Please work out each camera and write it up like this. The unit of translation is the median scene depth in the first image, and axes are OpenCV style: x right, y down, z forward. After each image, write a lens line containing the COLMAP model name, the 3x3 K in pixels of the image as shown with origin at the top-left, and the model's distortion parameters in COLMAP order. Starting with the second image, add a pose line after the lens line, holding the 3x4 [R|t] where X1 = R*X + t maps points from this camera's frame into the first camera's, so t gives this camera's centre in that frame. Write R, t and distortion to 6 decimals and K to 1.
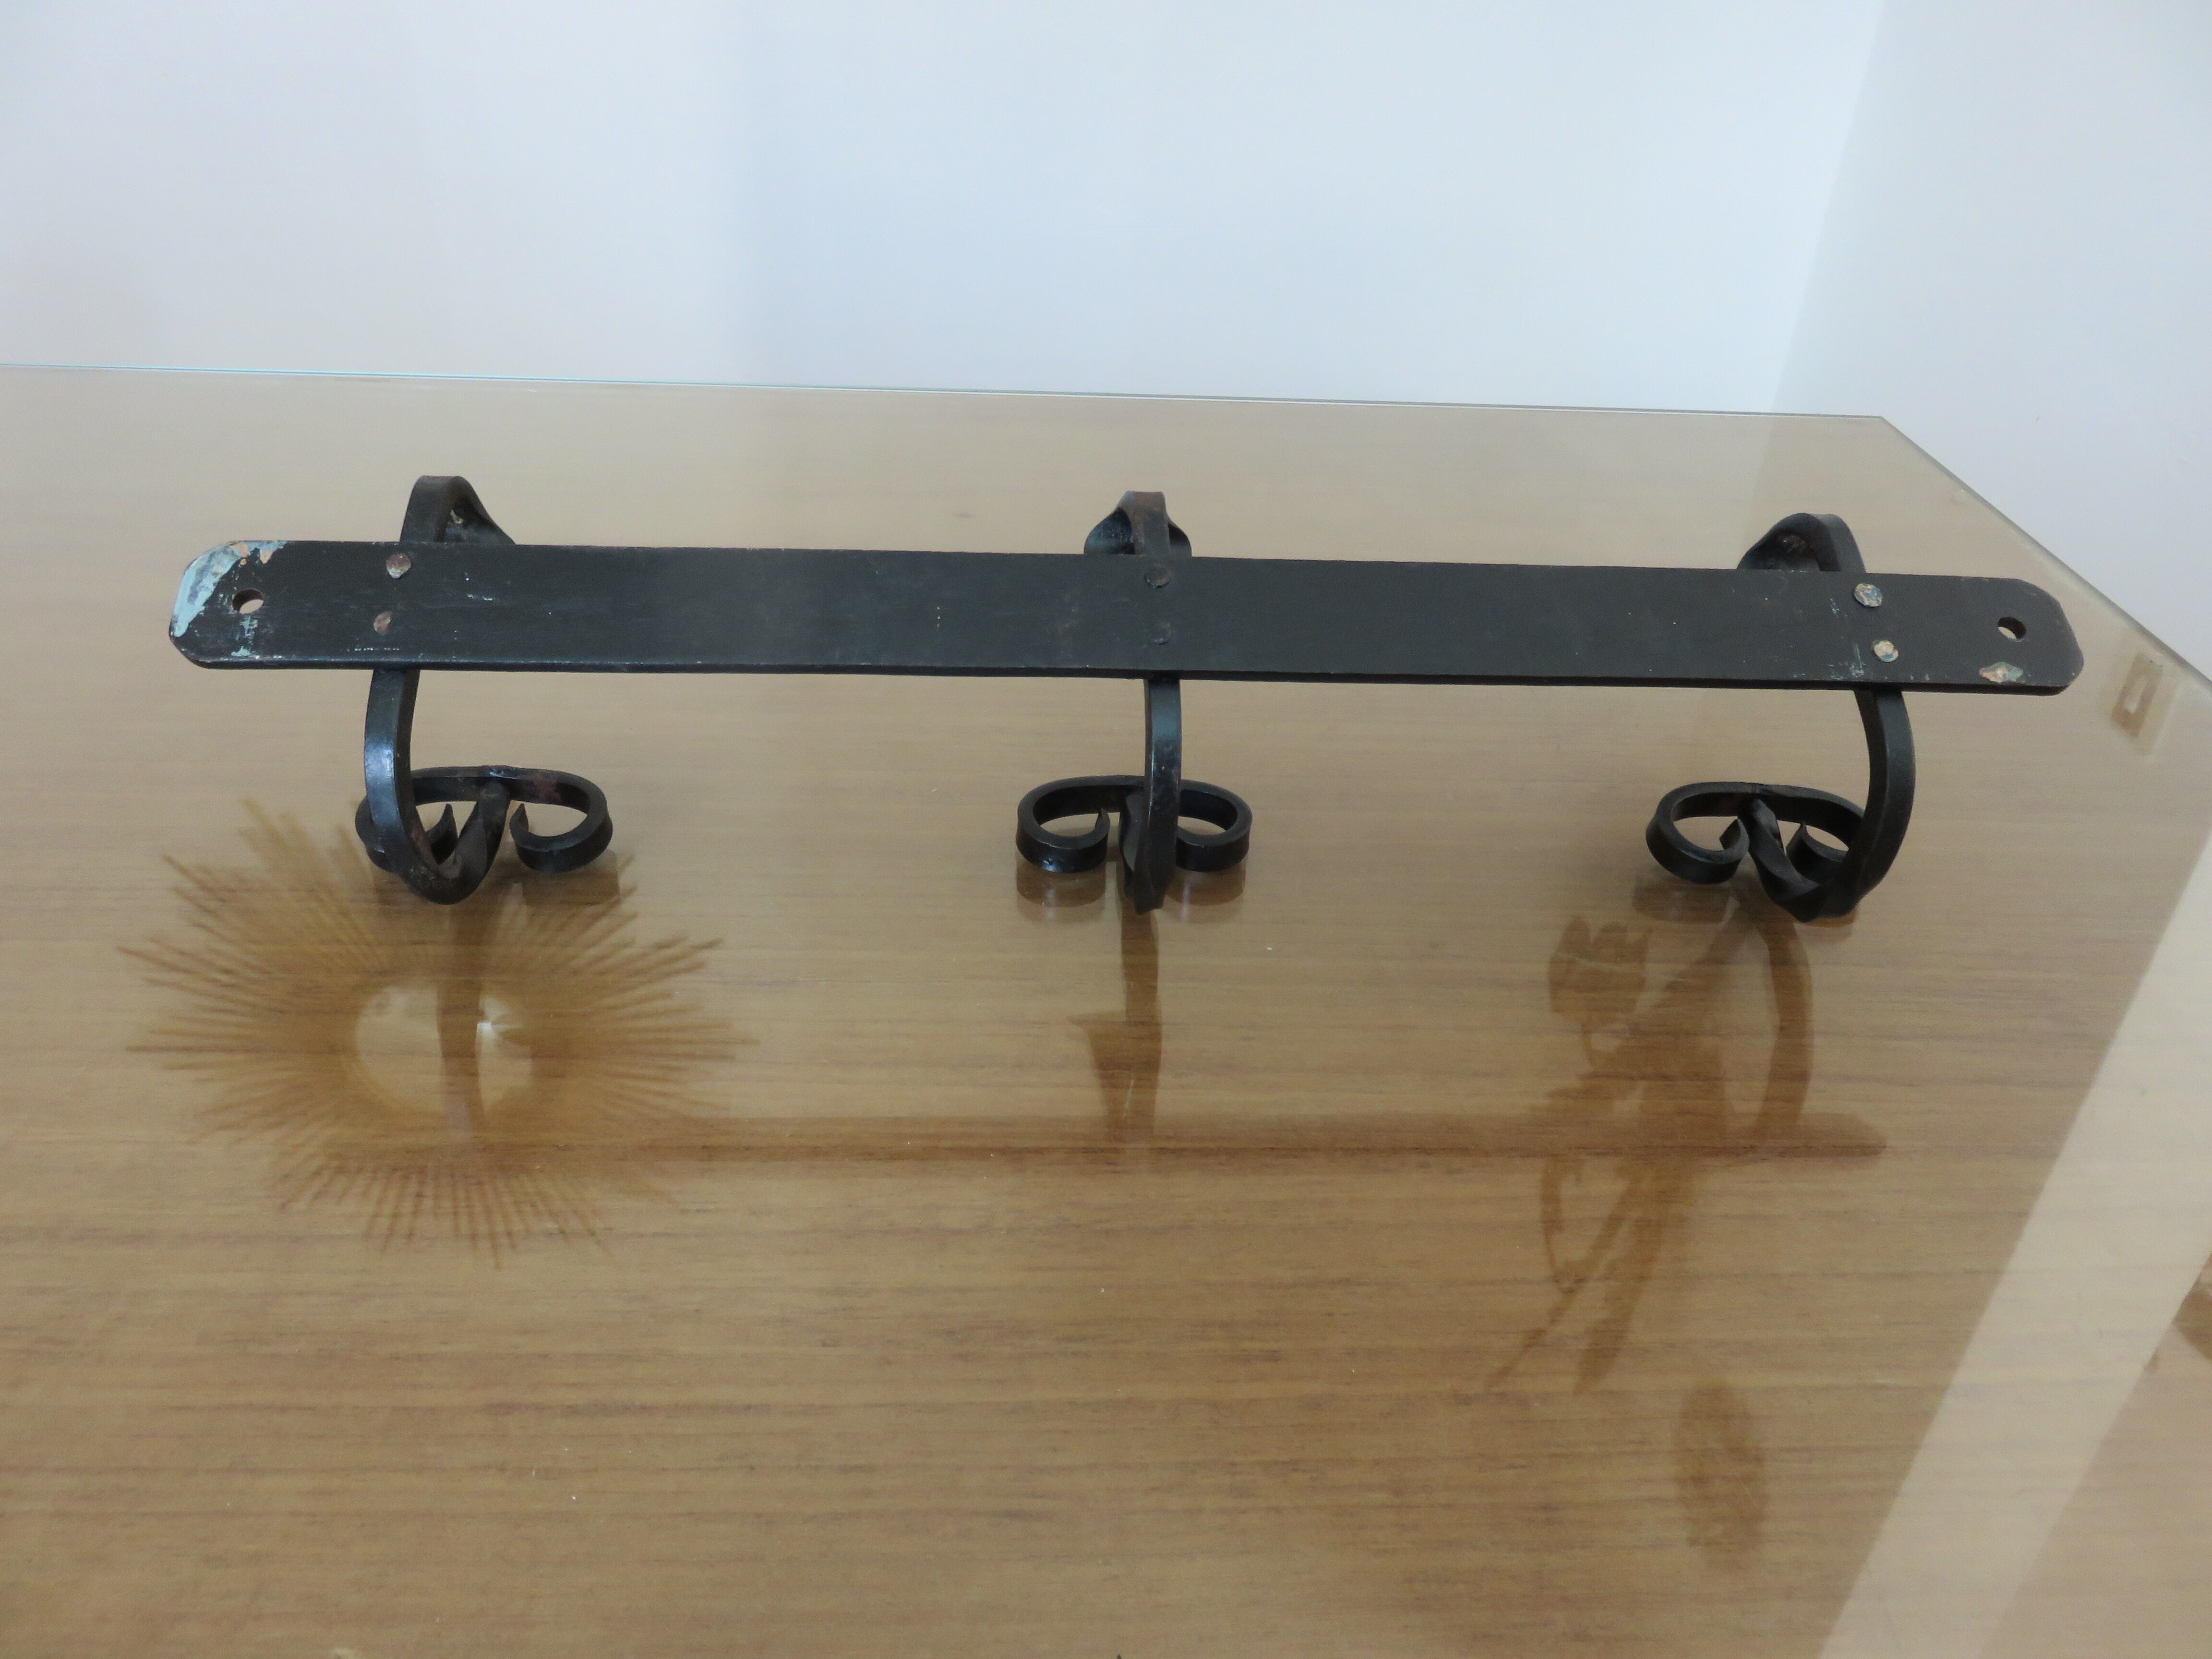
lens RADIAL K [[1659.9, 0, 1102.5], [0, 1659.9, 842.6], [0, 0, 1]] dist [-0.011229, -0.004446]
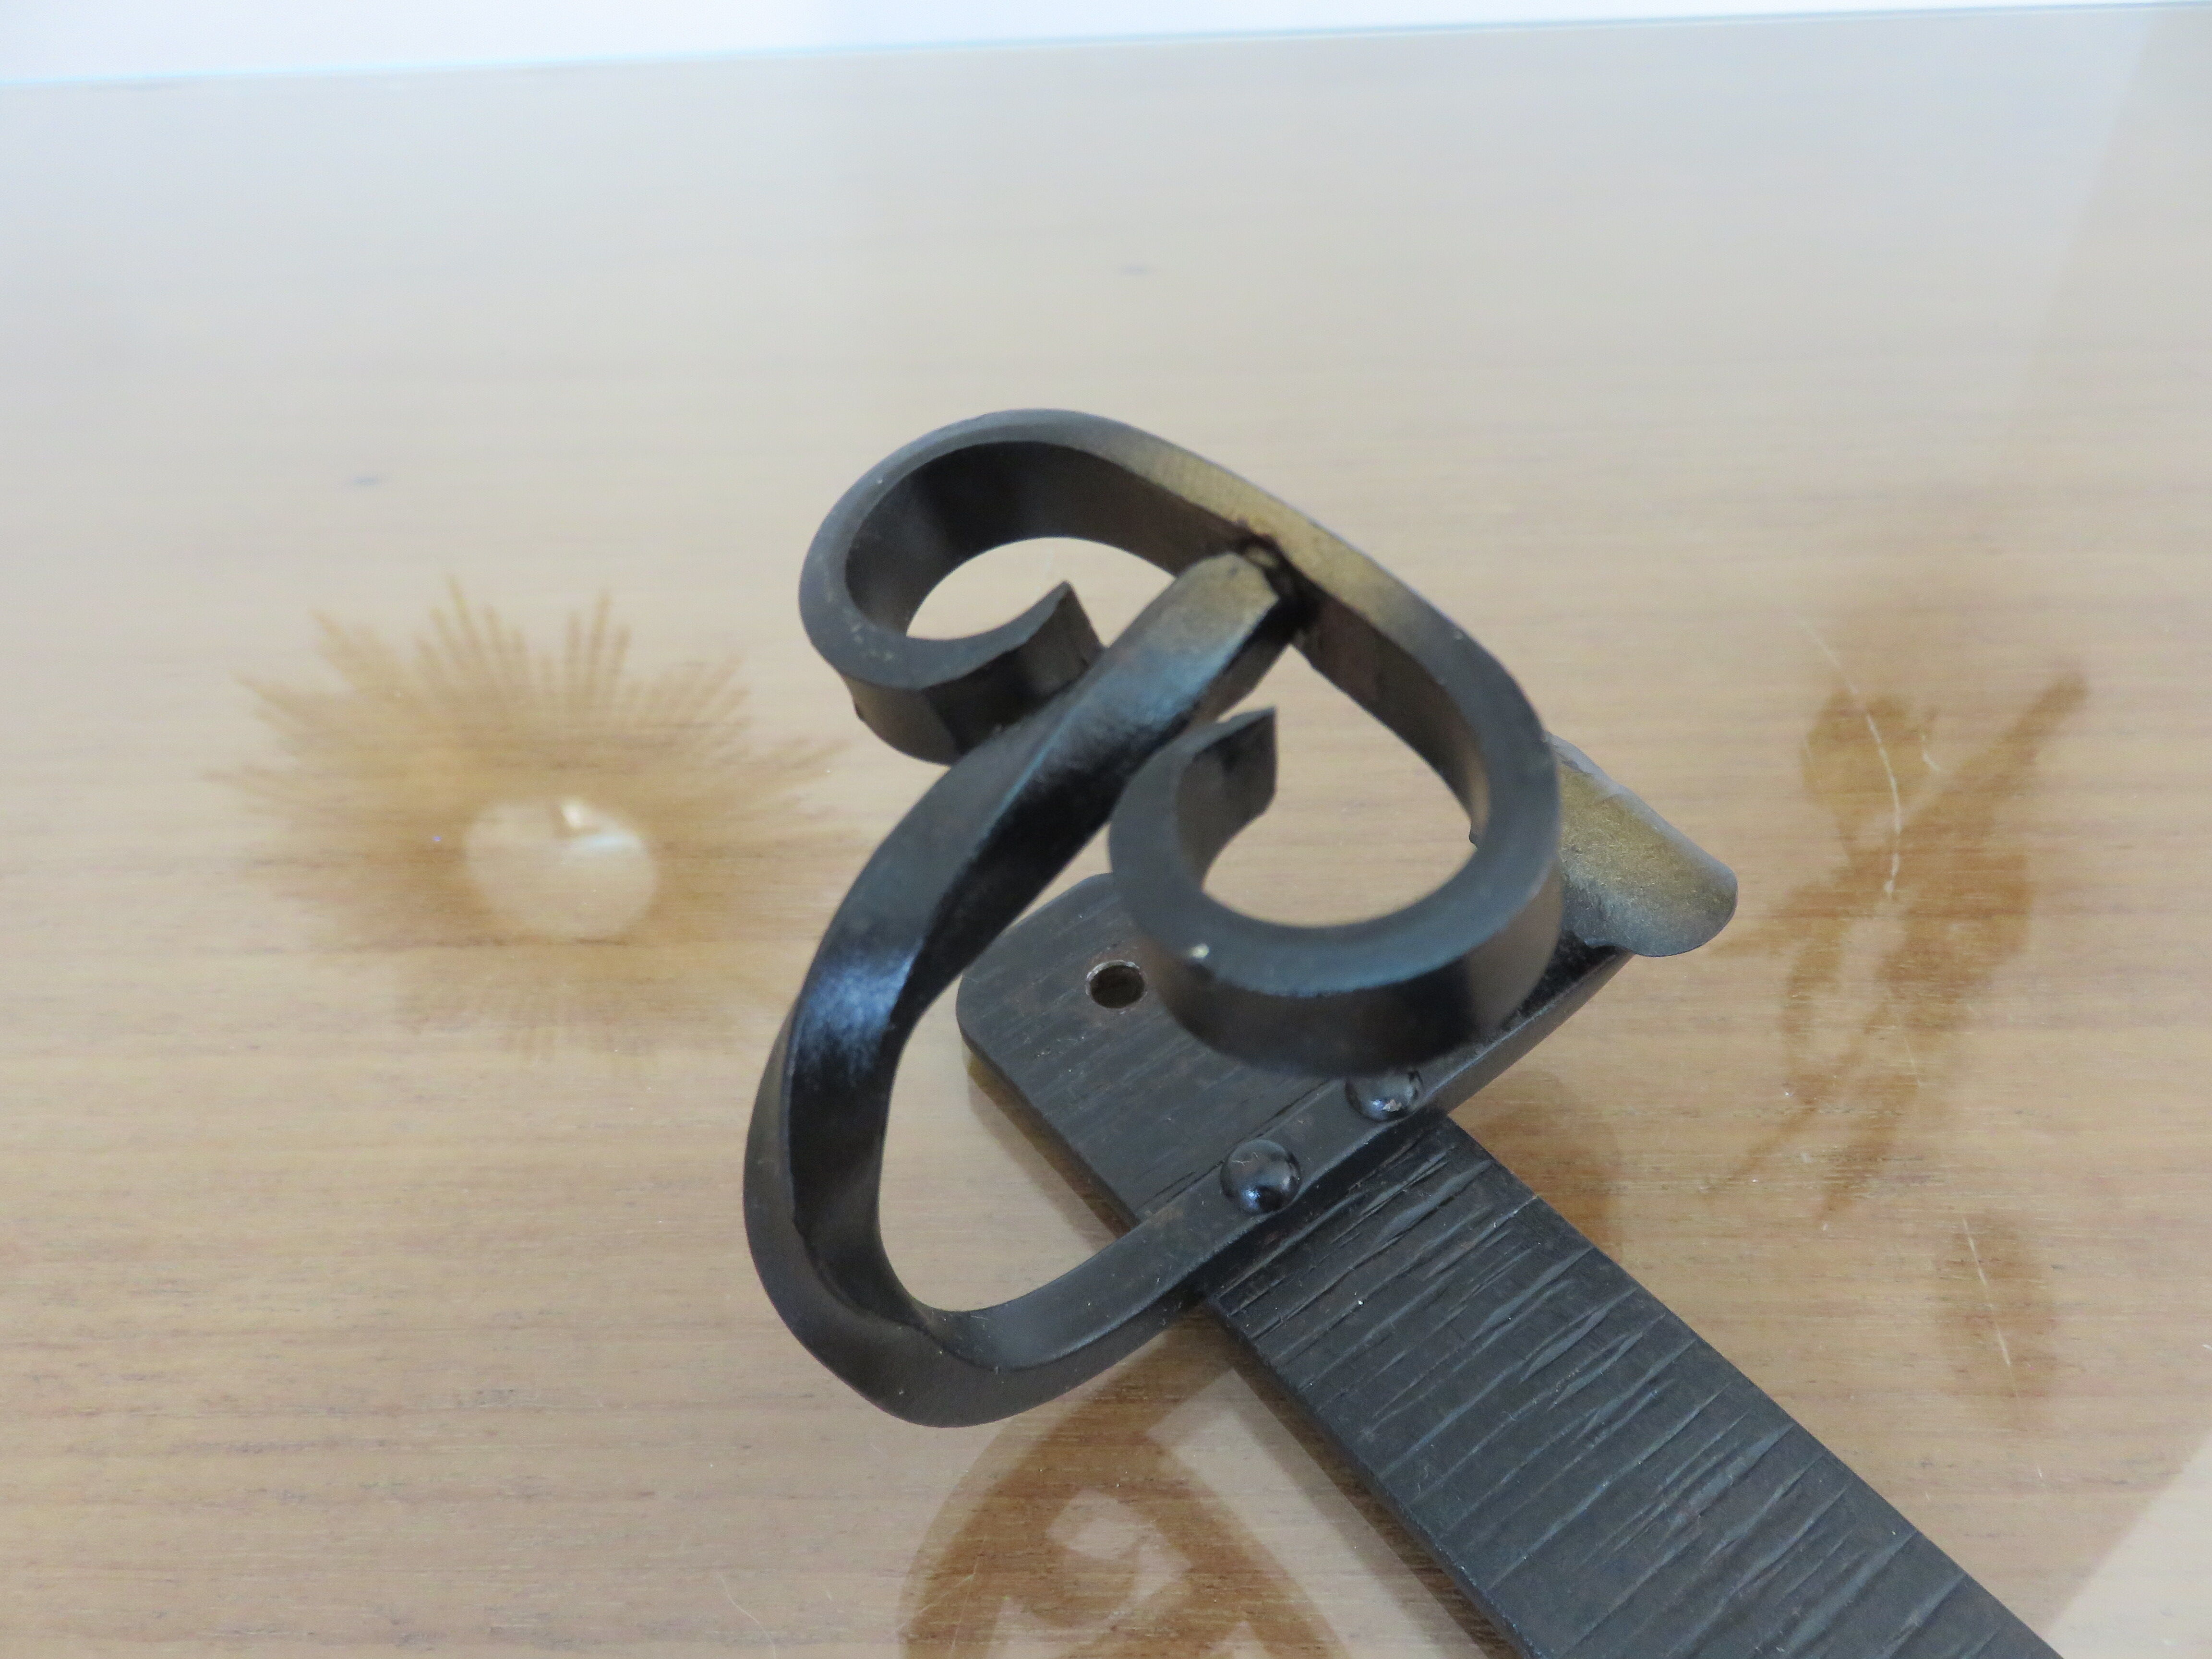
lens RADIAL K [[1659.9, 0, 1102.8], [0, 1659.9, 839.6], [0, 0, 1]] dist [-0.011229, -0.004446]
pose [[0.995738, -0.024468, -0.088918, -0.085619], [0.038681, 0.986061, 0.161824, -0.170023], [0.083719, -0.164574, 0.982805, 0.735219]]
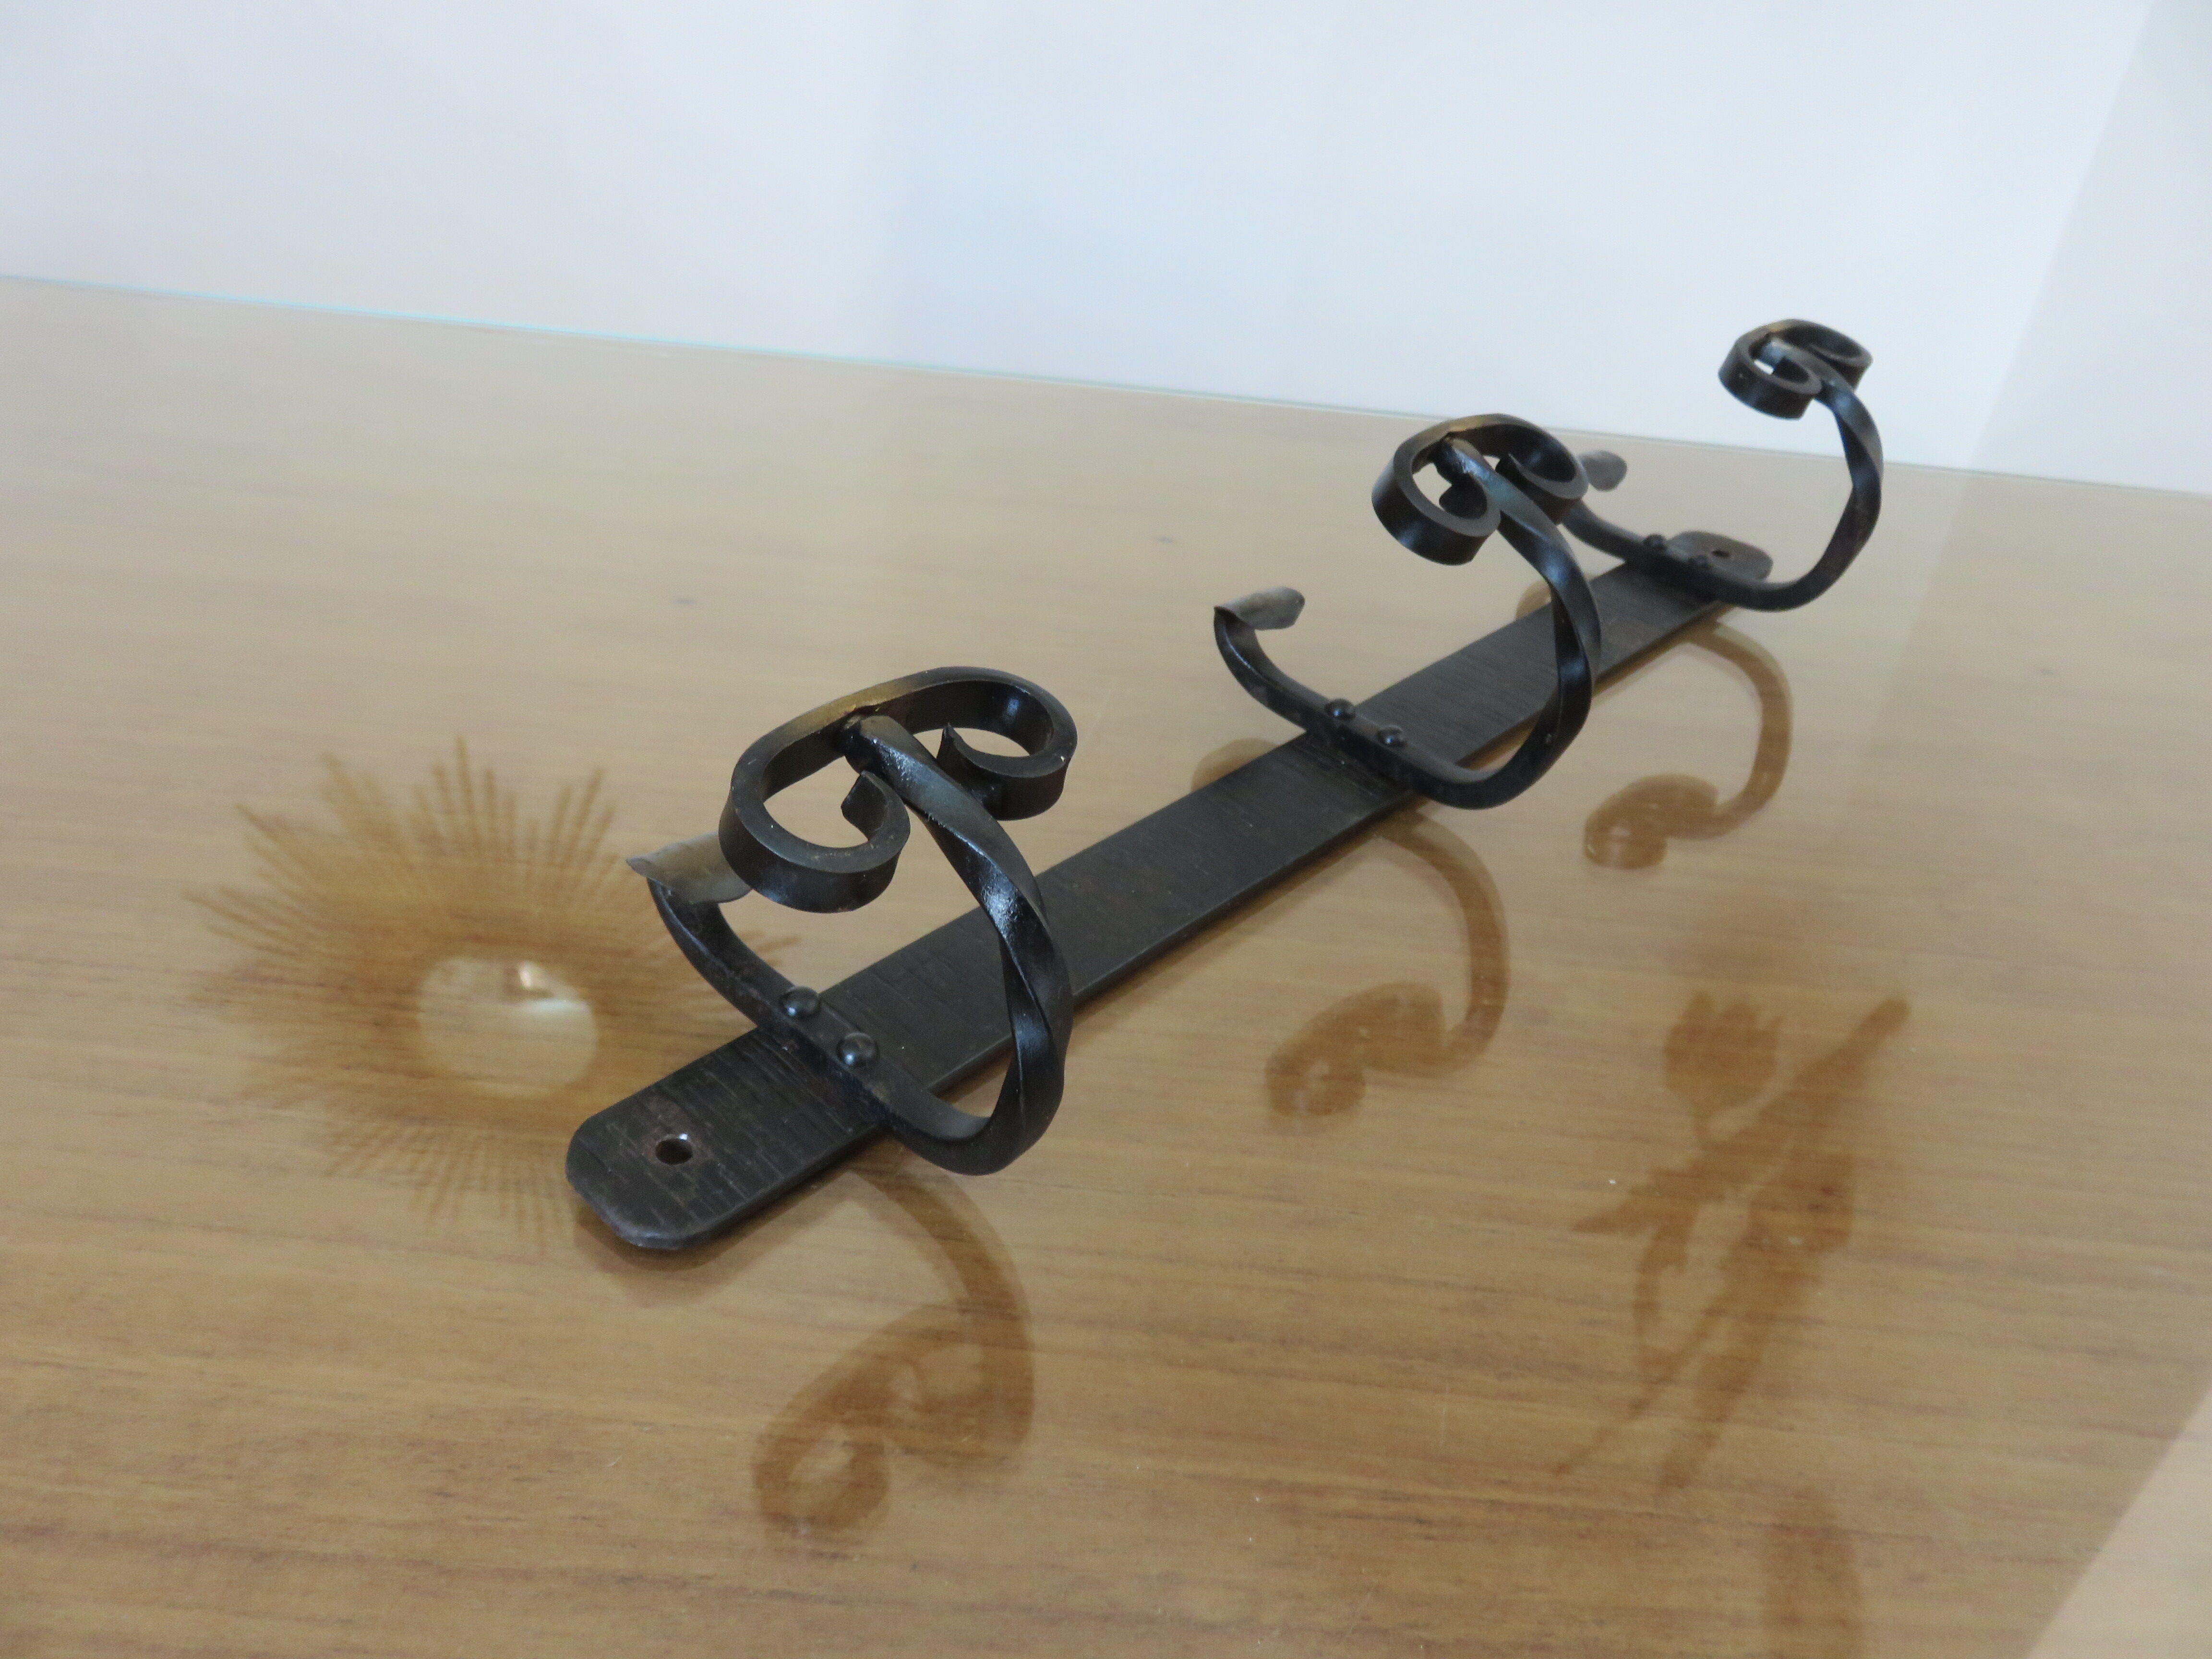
lens RADIAL K [[1659.9, 0, 1098.1], [0, 1659.9, 828.7], [0, 0, 1]] dist [-0.011229, -0.004446]
pose [[0.995686, 0.081541, -0.044271, -0.113865], [-0.081853, 0.996630, -0.005273, -0.075045], [0.043692, 0.008874, 0.999006, 0.276758]]
